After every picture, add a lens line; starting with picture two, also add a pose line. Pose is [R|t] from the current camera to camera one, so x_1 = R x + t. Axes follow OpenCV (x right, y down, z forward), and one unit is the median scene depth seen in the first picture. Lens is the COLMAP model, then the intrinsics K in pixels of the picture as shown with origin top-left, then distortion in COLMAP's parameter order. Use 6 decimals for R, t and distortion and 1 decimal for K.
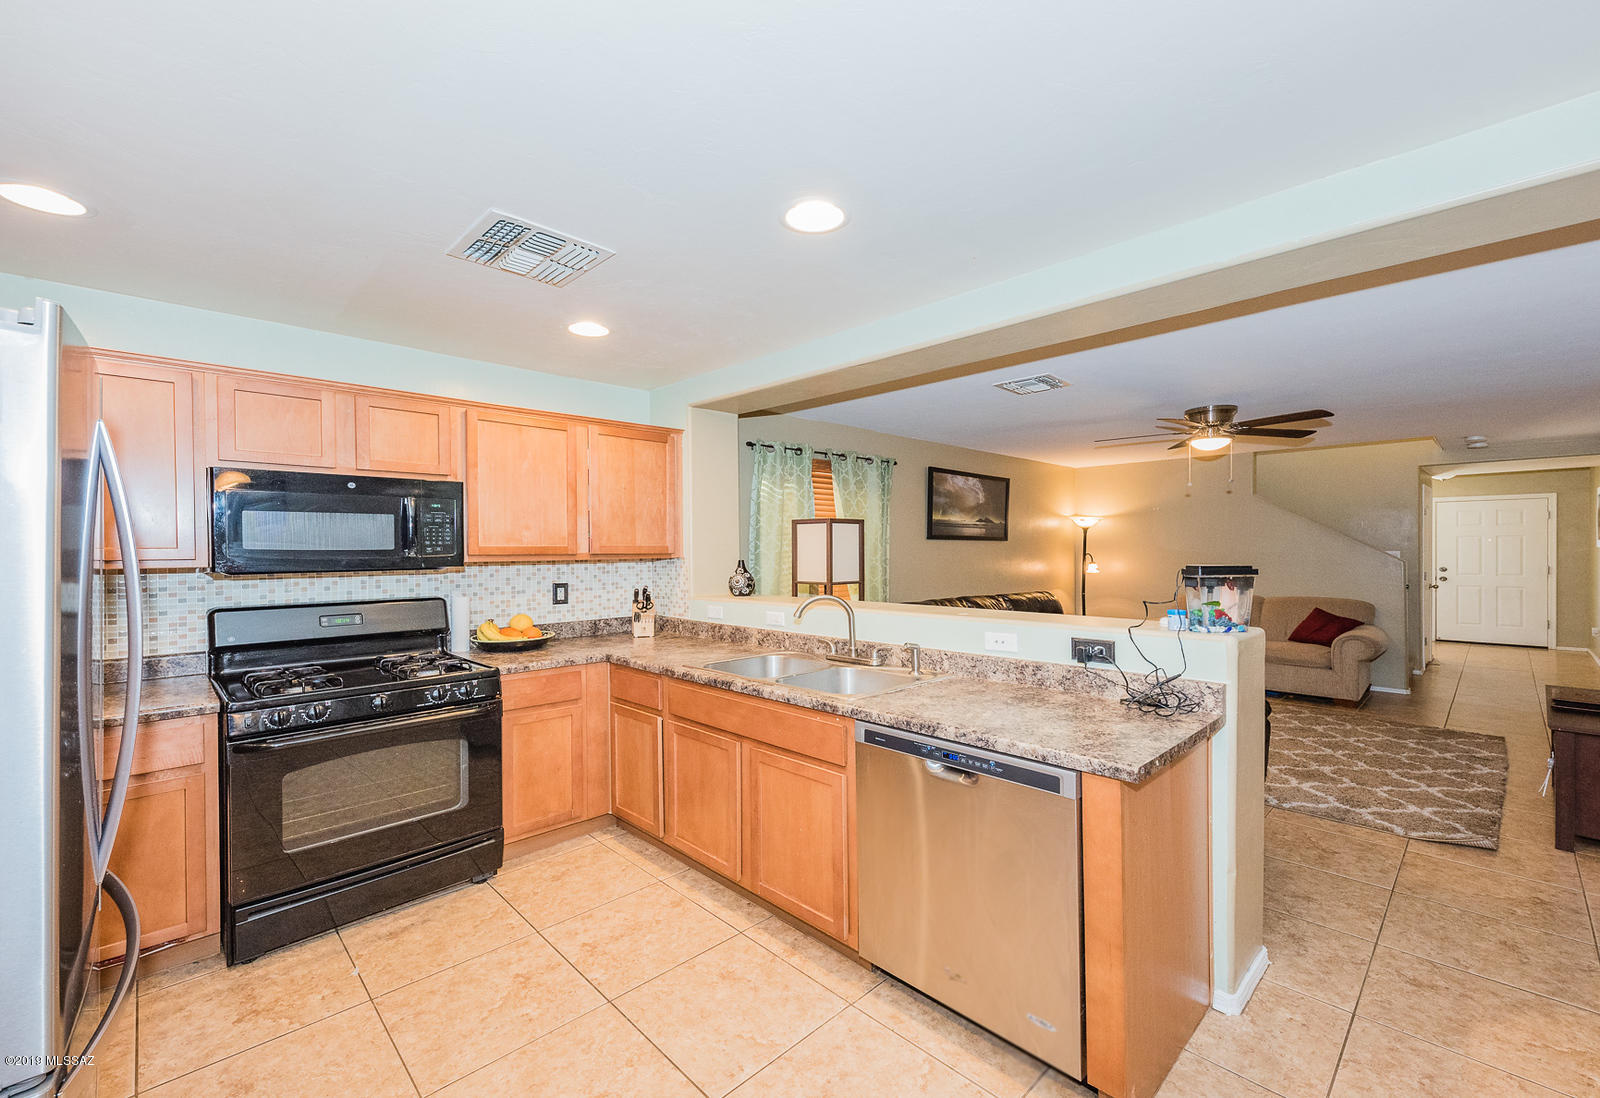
lens RADIAL K [[676.6, 0, 784.5], [0, 676.6, 547.0], [0, 0, 1]] dist [0.008395, 0.000344]
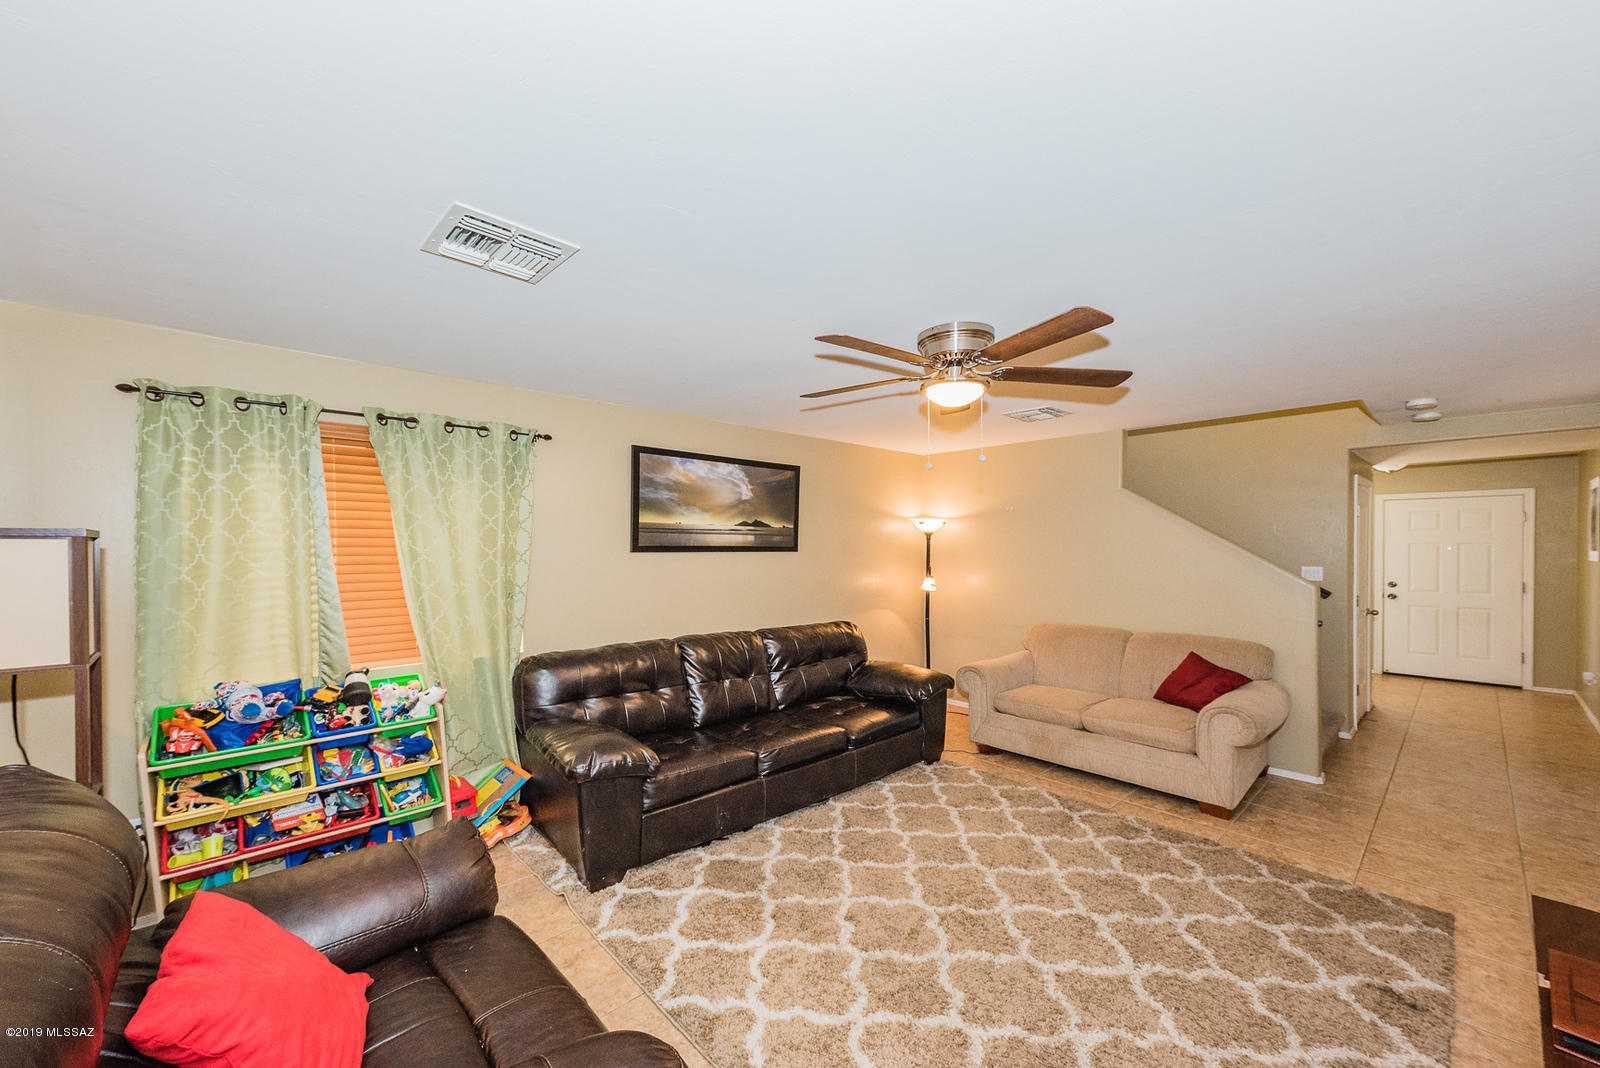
lens RADIAL K [[653.7, 0, 796.4], [0, 653.7, 550.0], [0, 0, 1]] dist [0.014947, -0.000625]
pose [[0.999889, 0.000256, 0.014921, 0.489179], [-0.000360, 0.999976, 0.006968, -0.024002], [-0.014919, -0.006972, 0.999864, 0.450081]]
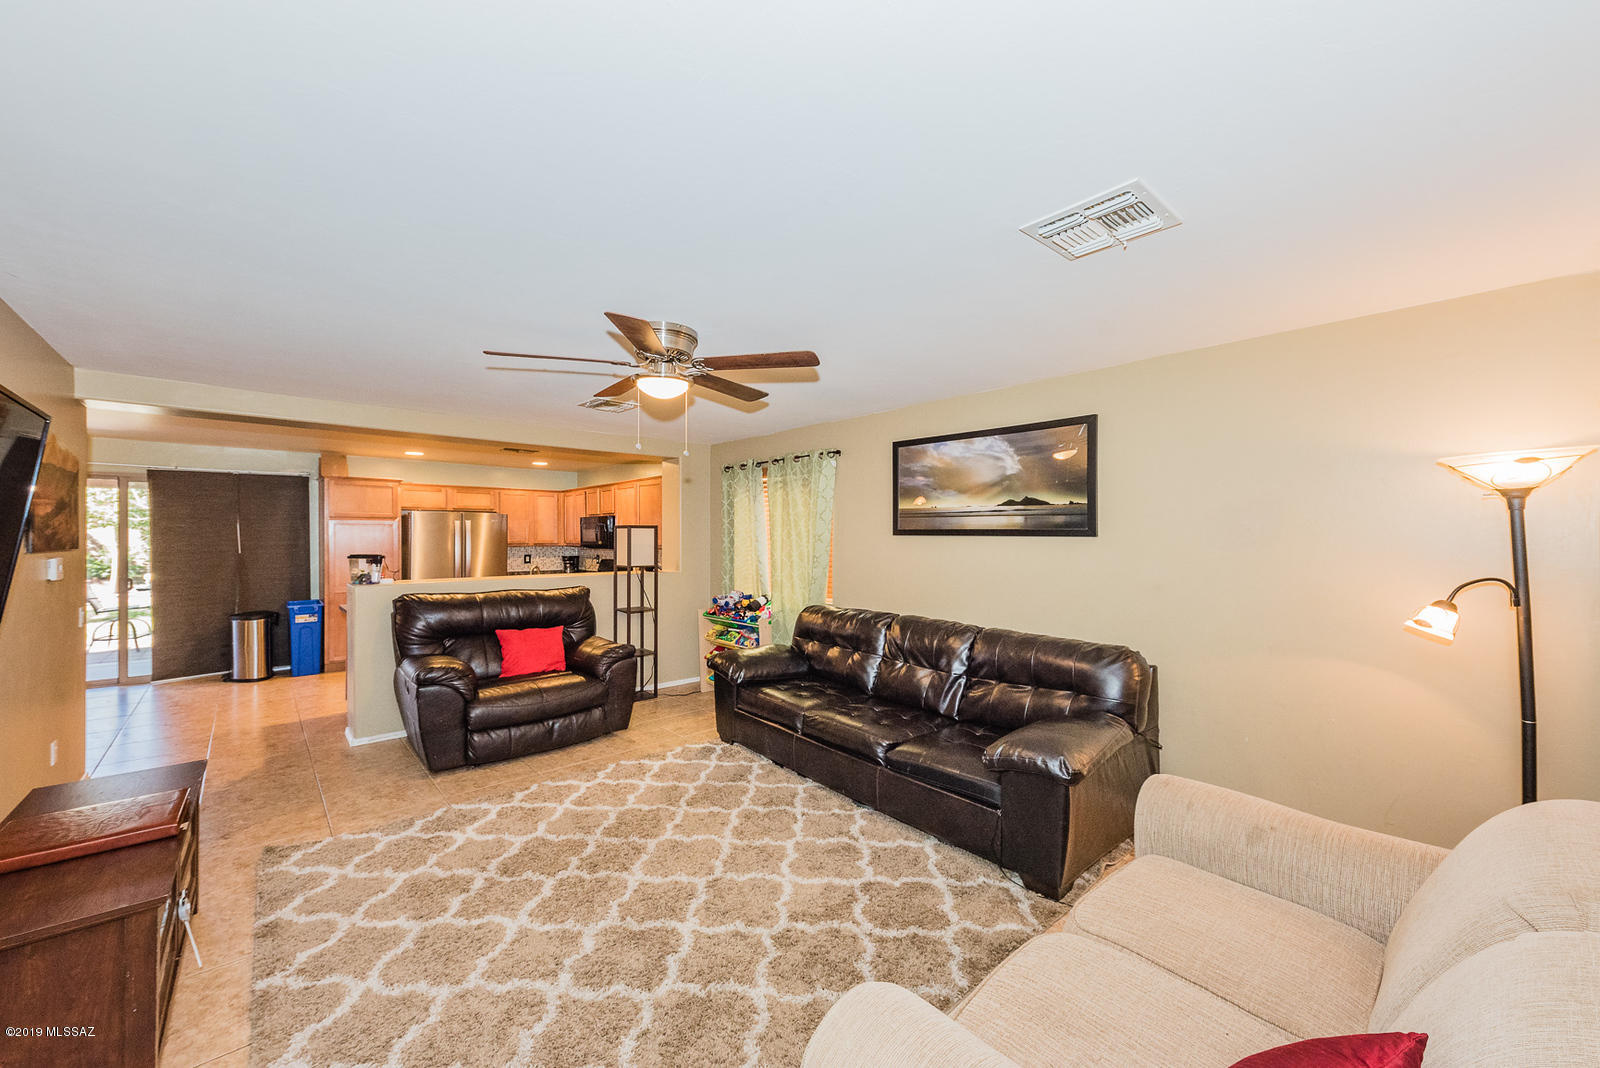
lens RADIAL K [[653.7, 0, 776.5], [0, 653.7, 531.8], [0, 0, 1]] dist [0.014947, -0.000625]
pose [[-0.085156, -0.001696, -0.996366, 1.299535], [0.000835, 0.999998, -0.001773, -0.018457], [0.996367, -0.000983, -0.085154, 1.232122]]
